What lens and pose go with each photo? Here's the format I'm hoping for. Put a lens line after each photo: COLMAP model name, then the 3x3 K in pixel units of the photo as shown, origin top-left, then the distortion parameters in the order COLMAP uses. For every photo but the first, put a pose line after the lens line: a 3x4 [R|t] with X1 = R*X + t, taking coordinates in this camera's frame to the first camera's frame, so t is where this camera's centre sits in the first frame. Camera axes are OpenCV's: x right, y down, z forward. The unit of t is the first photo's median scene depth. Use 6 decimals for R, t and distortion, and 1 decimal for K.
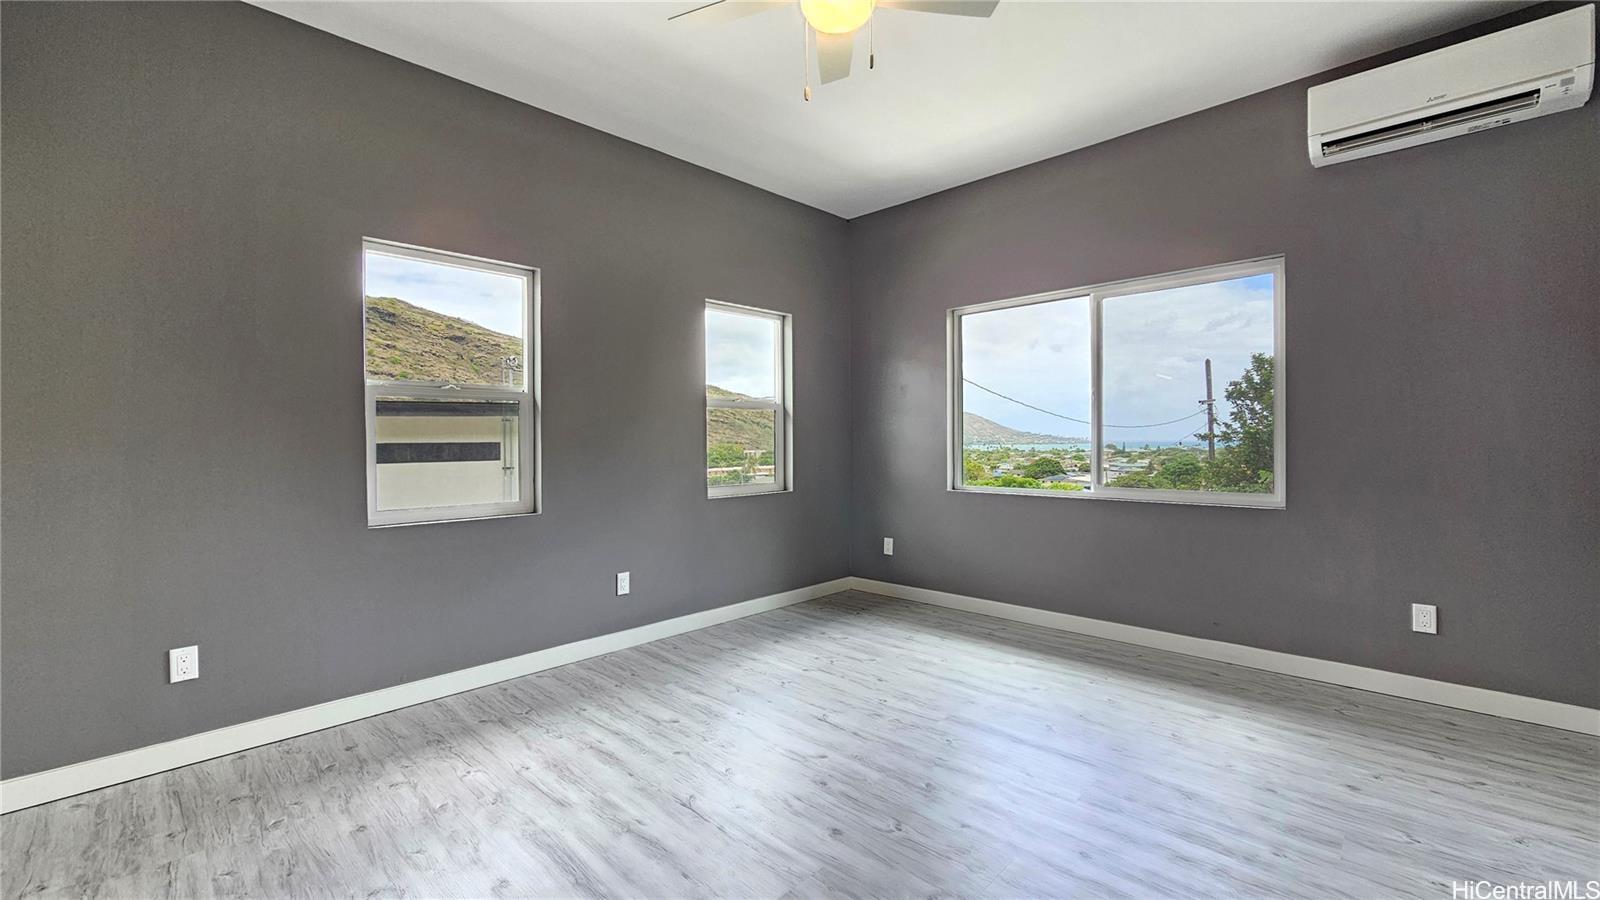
lens RADIAL K [[647.2, 0, 800.0], [0, 647.2, 450.0], [0, 0, 1]] dist [0.000696, 0.000078]
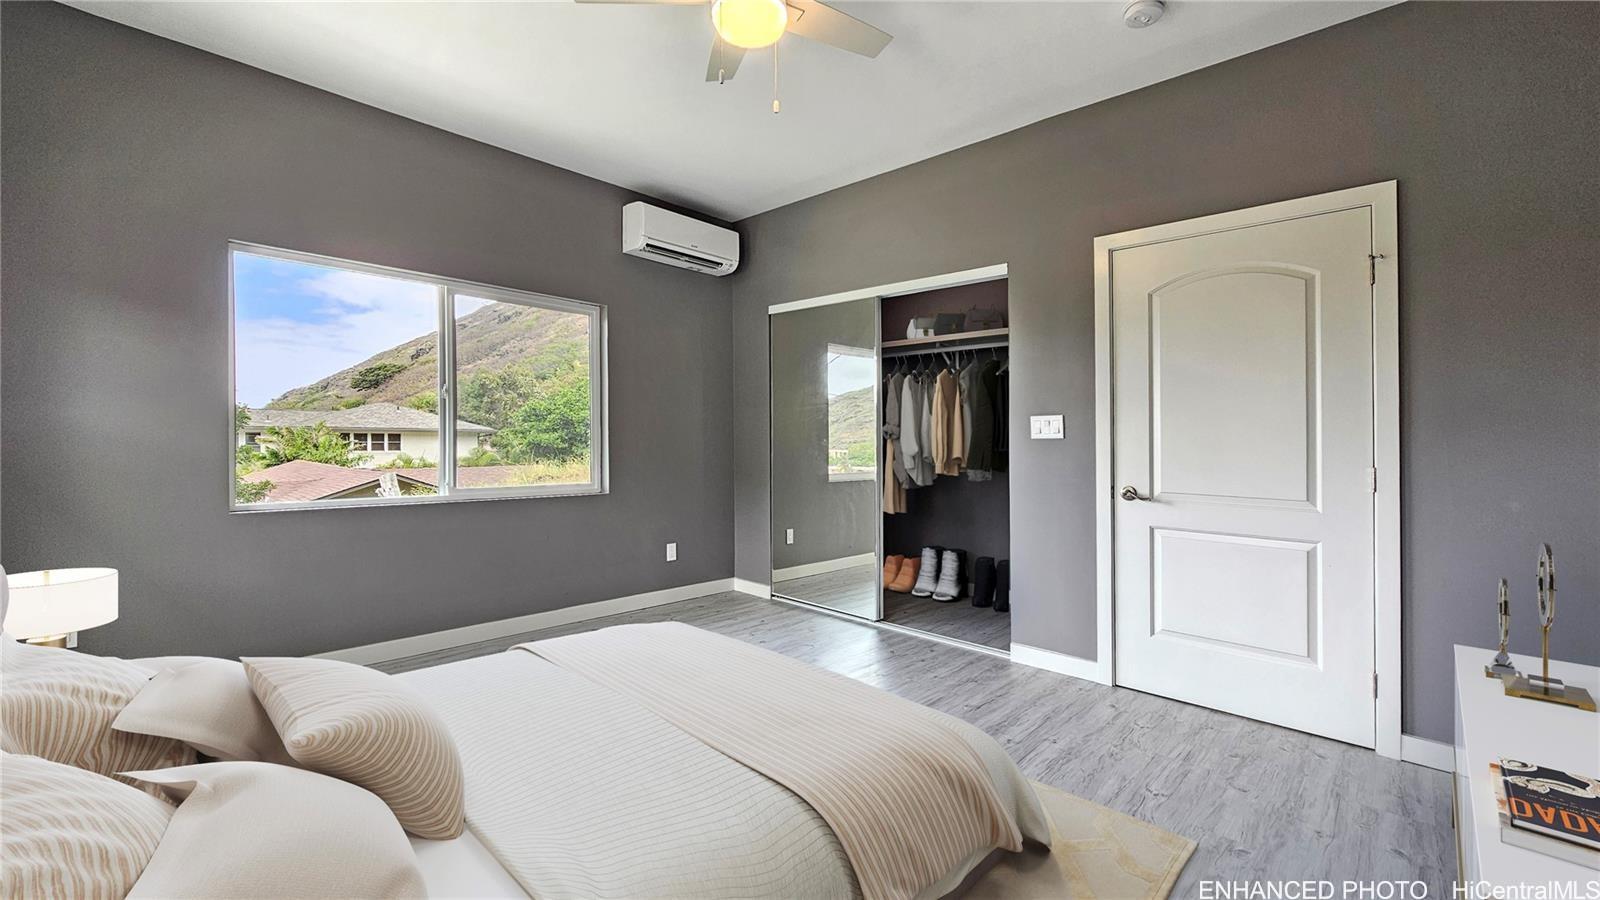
lens RADIAL K [[664.3, 0, 793.6], [0, 664.3, 437.8], [0, 0, 1]] dist [0.001283, 0.000202]
pose [[-0.004740, 0.015087, 0.999875, -0.816894], [0.001889, 0.999885, -0.015078, -0.005963], [-0.999987, 0.001817, -0.004768, 0.779826]]
